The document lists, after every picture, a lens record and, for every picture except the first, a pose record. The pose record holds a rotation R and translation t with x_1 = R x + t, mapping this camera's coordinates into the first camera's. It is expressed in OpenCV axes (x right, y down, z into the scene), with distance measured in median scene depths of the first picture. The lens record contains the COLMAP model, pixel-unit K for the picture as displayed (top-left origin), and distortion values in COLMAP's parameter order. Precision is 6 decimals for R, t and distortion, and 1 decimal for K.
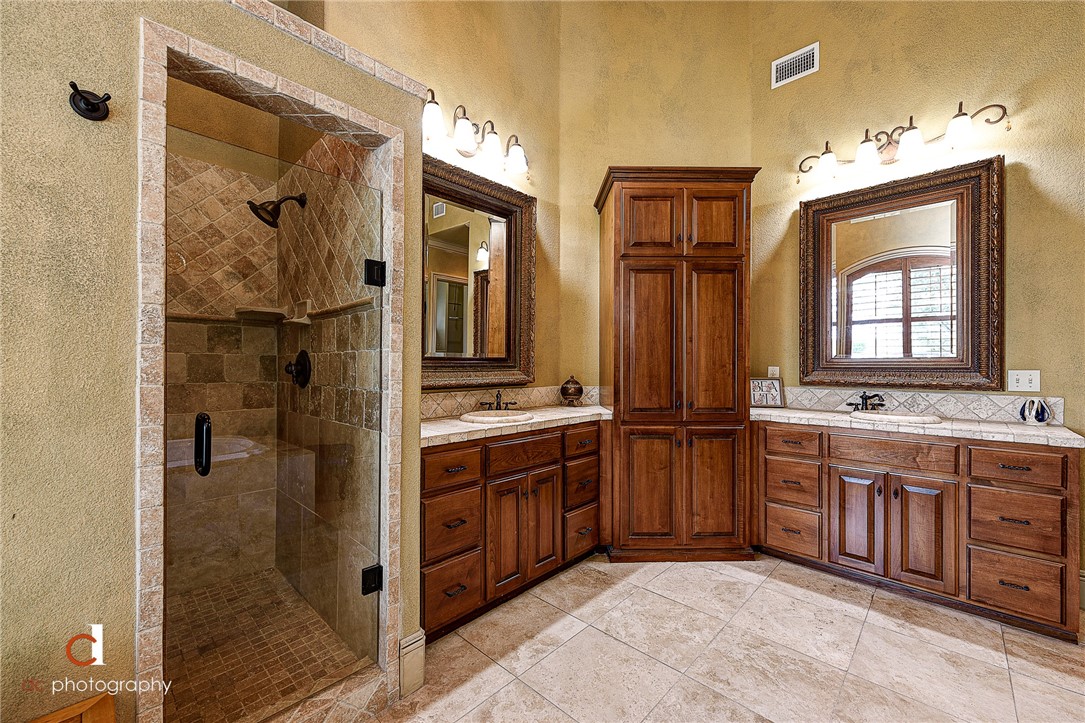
lens RADIAL K [[423.7, 0, 545.9], [0, 423.7, 364.8], [0, 0, 1]] dist [0.004377, -0.001163]
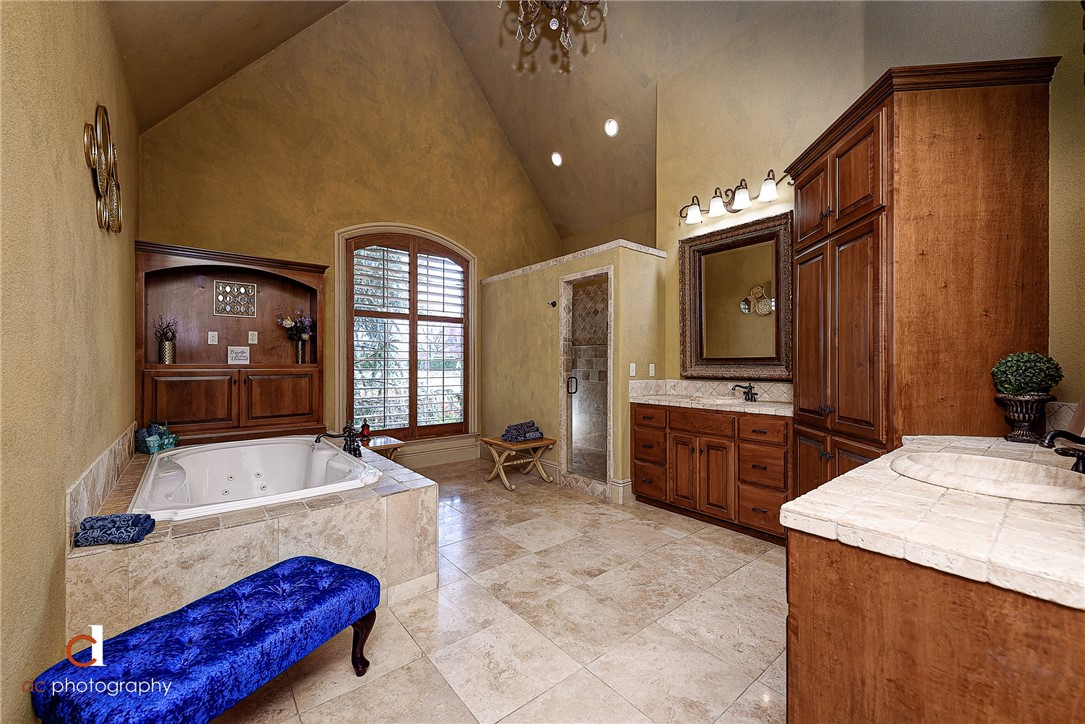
lens RADIAL K [[423.7, 0, 544.7], [0, 423.7, 361.8], [0, 0, 1]] dist [0.004377, -0.001163]
pose [[-0.112416, -0.007272, -0.993635, 1.413803], [-0.008069, 0.999947, -0.006405, 0.010613], [0.993628, 0.007298, -0.112469, 0.608159]]
